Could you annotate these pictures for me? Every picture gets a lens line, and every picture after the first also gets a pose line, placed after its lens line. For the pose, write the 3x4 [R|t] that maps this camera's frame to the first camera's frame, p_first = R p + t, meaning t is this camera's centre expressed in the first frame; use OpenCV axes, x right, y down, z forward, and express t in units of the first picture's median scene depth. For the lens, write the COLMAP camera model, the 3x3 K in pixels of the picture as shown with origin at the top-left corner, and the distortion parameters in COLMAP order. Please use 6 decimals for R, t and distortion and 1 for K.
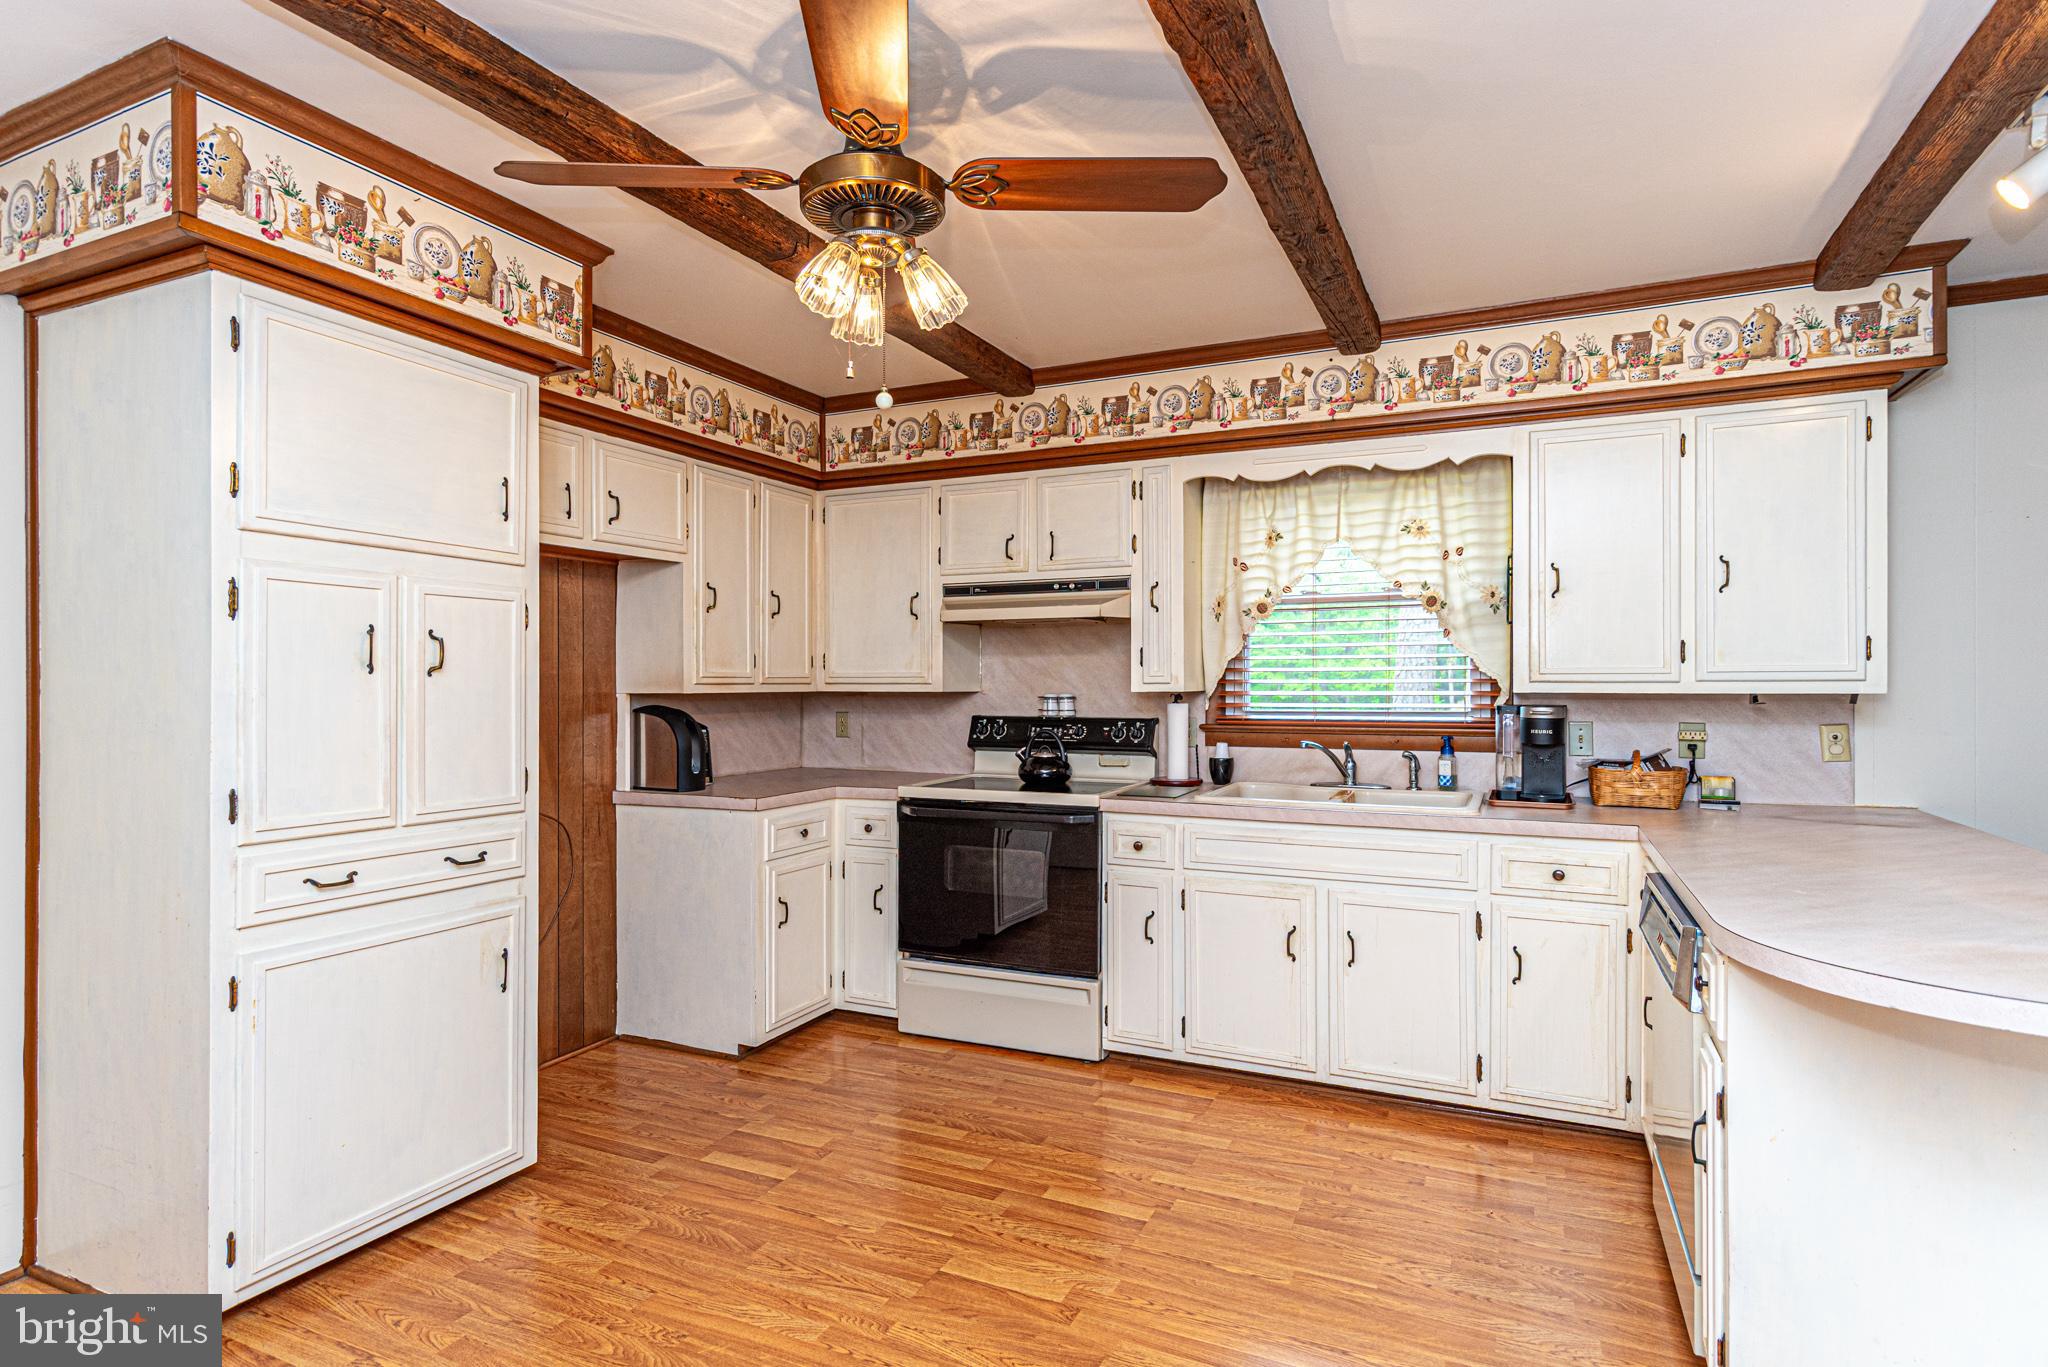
lens RADIAL K [[1046.6, 0, 1024.0], [0, 1046.6, 683.5], [0, 0, 1]] dist [0.001477, 0.000108]
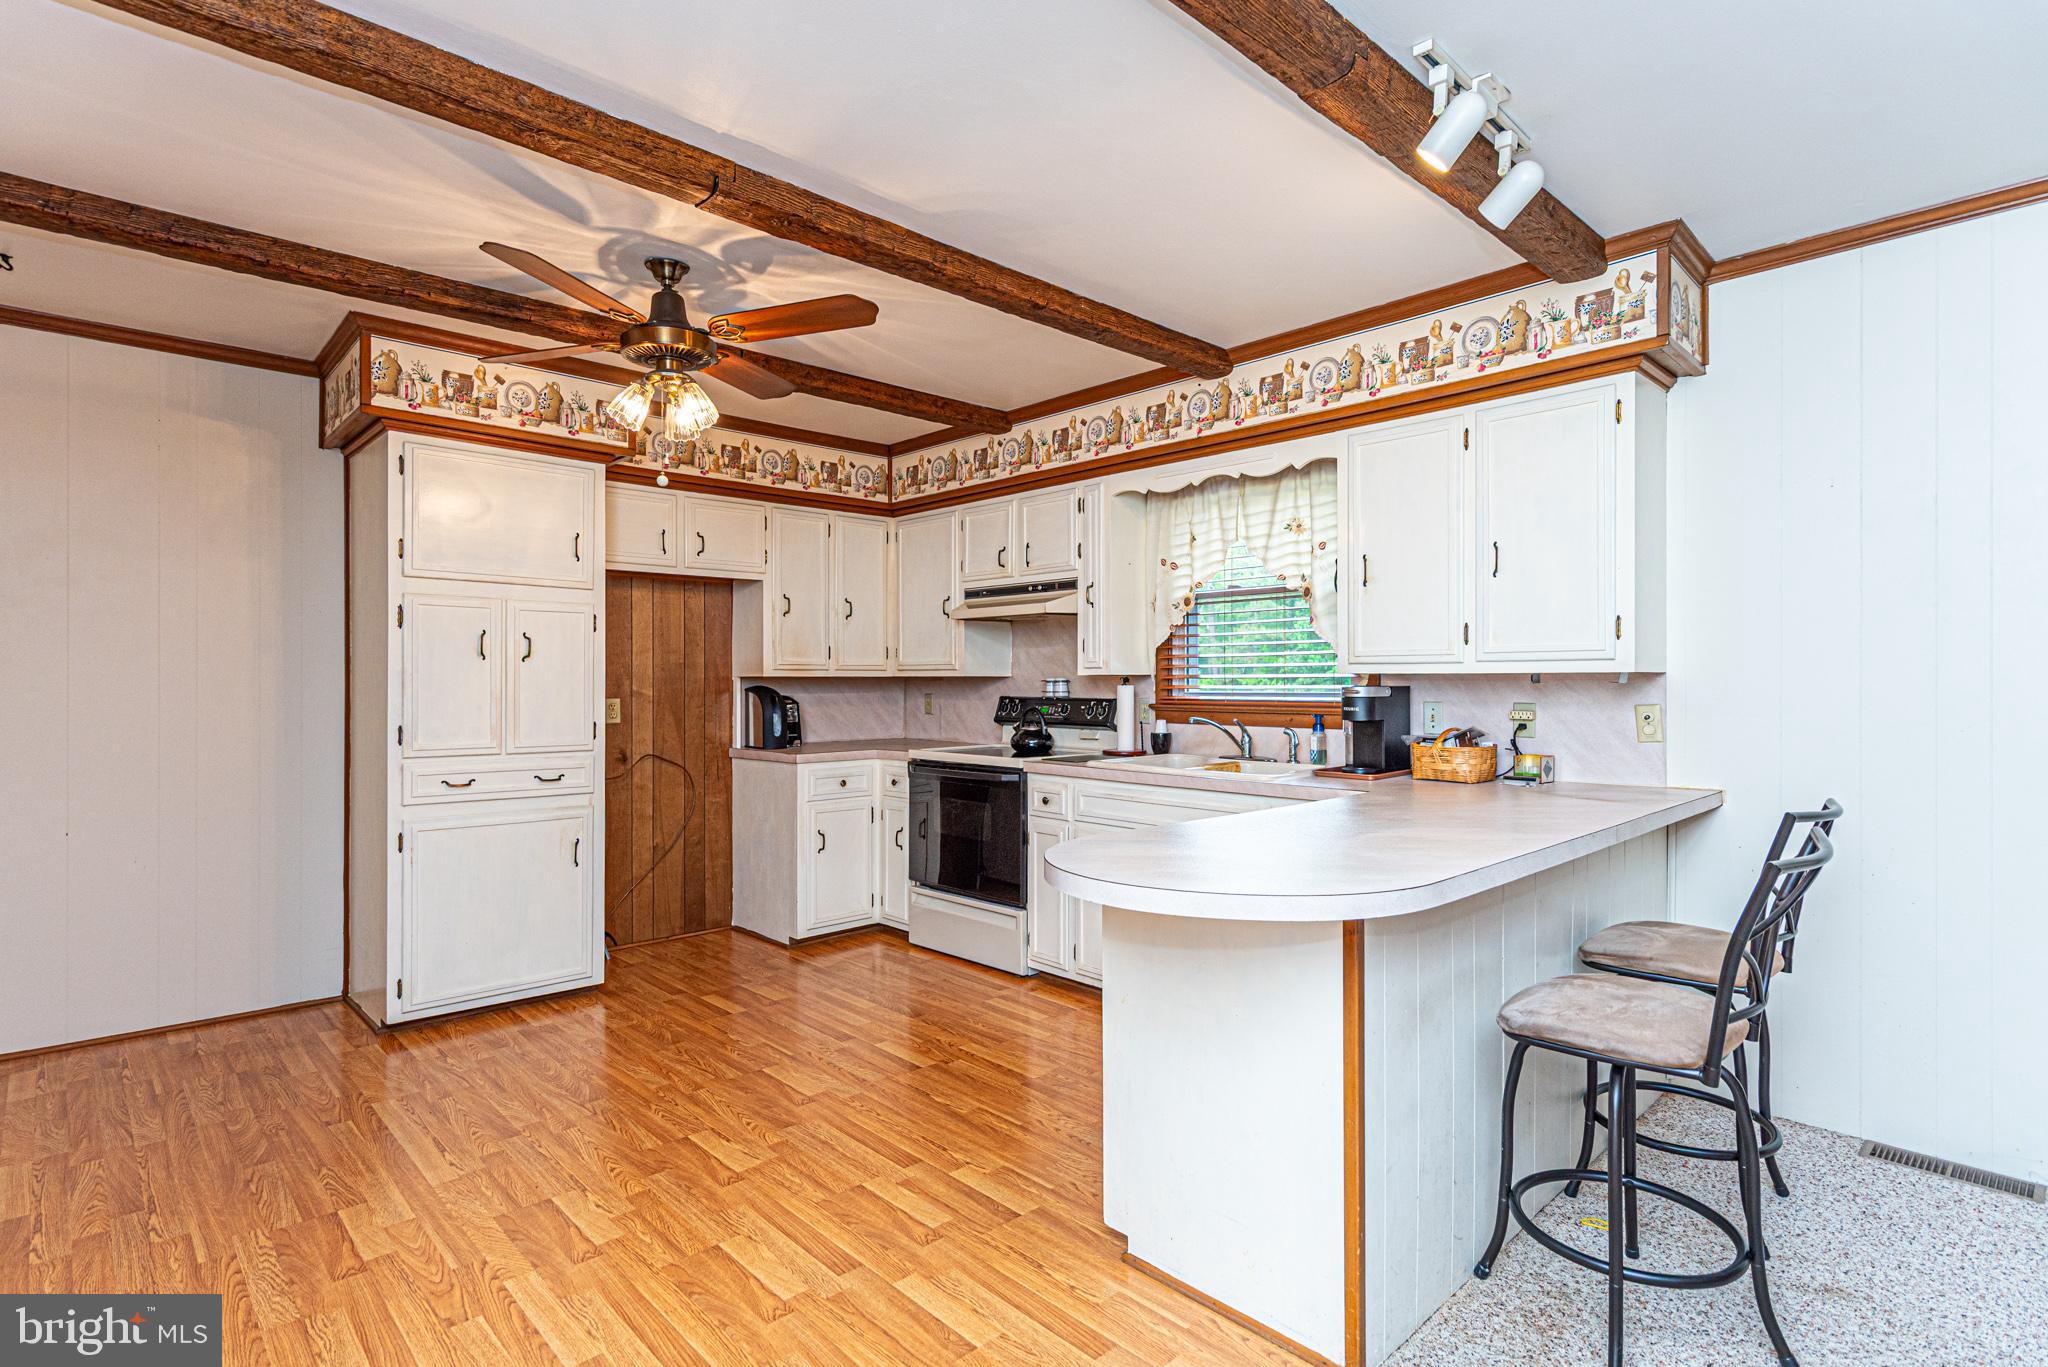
lens RADIAL K [[1041.7, 0, 1018.8], [0, 1041.7, 681.5], [0, 0, 1]] dist [0.001909, 0.000474]
pose [[0.923106, 0.001447, -0.384542, 0.528218], [-0.000930, 0.999998, 0.001531, 0.014150], [0.384543, -0.001055, 0.923106, -0.126781]]
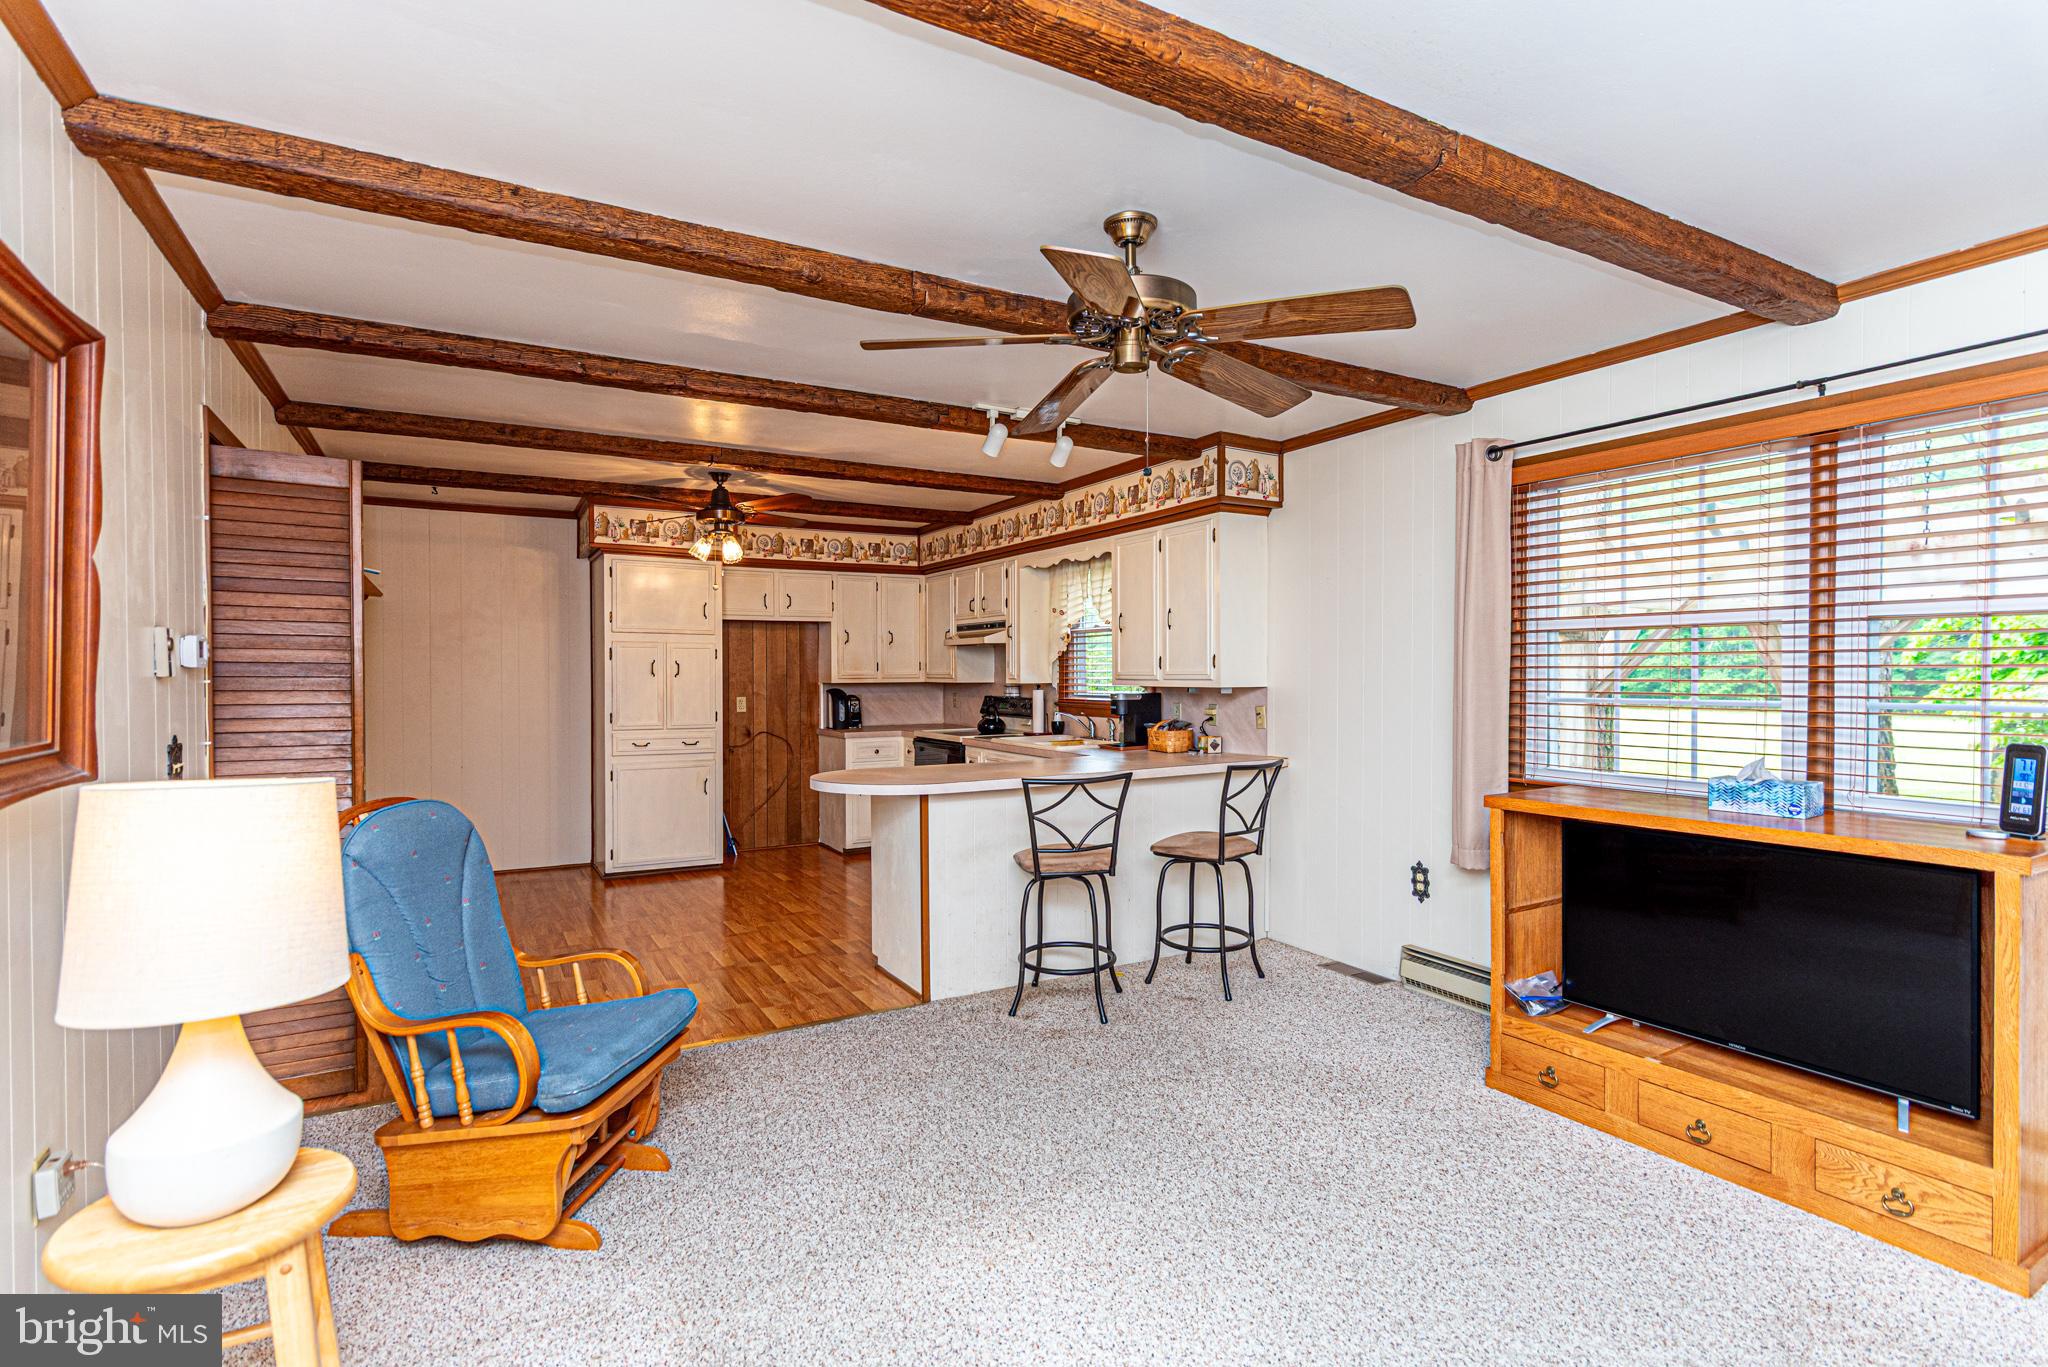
lens RADIAL K [[989.0, 0, 990.8], [0, 989.0, 679.7], [0, 0, 1]] dist [-0.000117, -0.000099]
pose [[0.796926, 0.003243, -0.604068, 1.206404], [0.002704, 0.999956, 0.008935, -0.014764], [0.604071, -0.008754, 0.796883, -0.429046]]
